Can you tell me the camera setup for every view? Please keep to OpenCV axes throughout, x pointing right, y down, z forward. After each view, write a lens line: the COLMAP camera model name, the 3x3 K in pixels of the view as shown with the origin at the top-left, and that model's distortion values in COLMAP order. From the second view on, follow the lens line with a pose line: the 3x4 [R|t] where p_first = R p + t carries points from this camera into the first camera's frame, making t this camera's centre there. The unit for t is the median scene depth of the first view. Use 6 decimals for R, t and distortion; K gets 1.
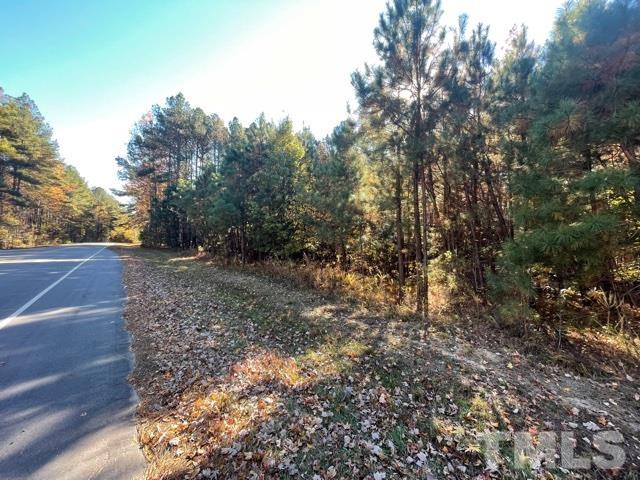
lens RADIAL K [[259.4, 0, 319.1], [0, 259.4, 236.1], [0, 0, 1]] dist [0.000150, 0.000143]
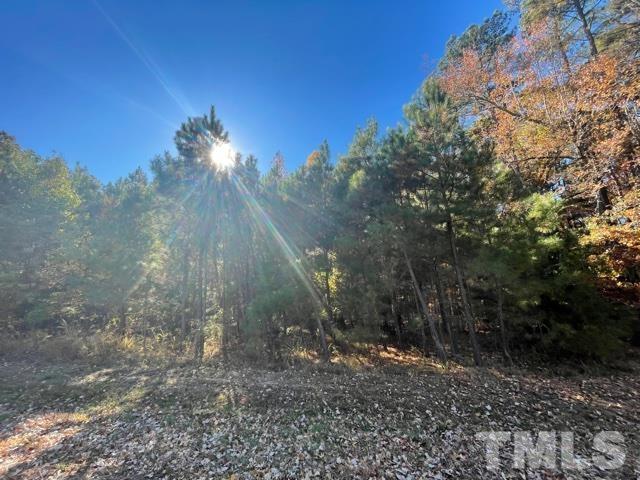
lens RADIAL K [[258.3, 0, 318.6], [0, 258.3, 239.2], [0, 0, 1]] dist [-0.002051, -0.000574]
pose [[0.723078, 0.122135, 0.679884, -0.100680], [0.014060, 0.981439, -0.191260, -0.032436], [-0.690624, 0.147855, 0.707939, -0.370422]]
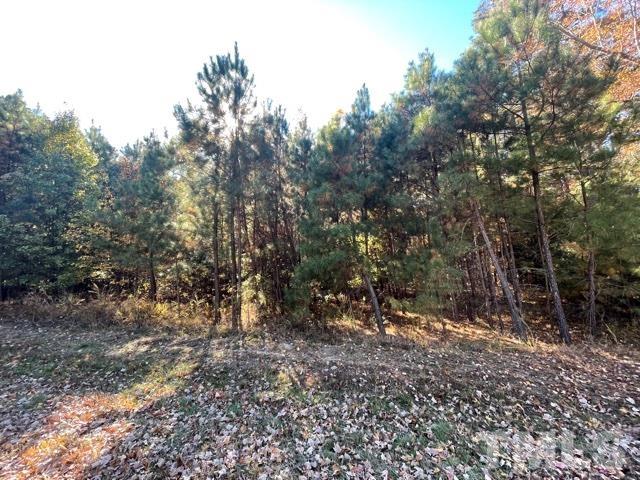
lens RADIAL K [[258.3, 0, 318.6], [0, 258.3, 239.2], [0, 0, 1]] dist [-0.002051, -0.000574]
pose [[0.756785, 0.042256, 0.652297, -0.099484], [0.007162, 0.997312, -0.072915, -0.017090], [-0.653625, 0.059853, 0.754448, -0.136341]]
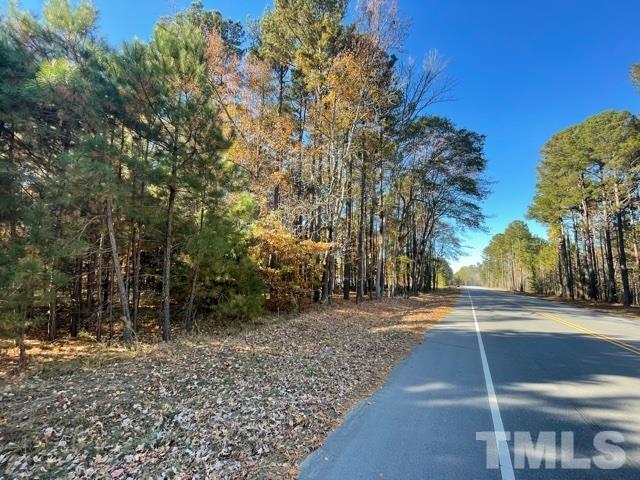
lens RADIAL K [[258.3, 0, 318.6], [0, 258.3, 239.2], [0, 0, 1]] dist [-0.002051, -0.000574]
pose [[-0.364400, 0.101337, 0.925713, -0.071091], [-0.062989, 0.989103, -0.133072, -0.019504], [-0.929110, -0.106801, -0.354045, -0.161543]]
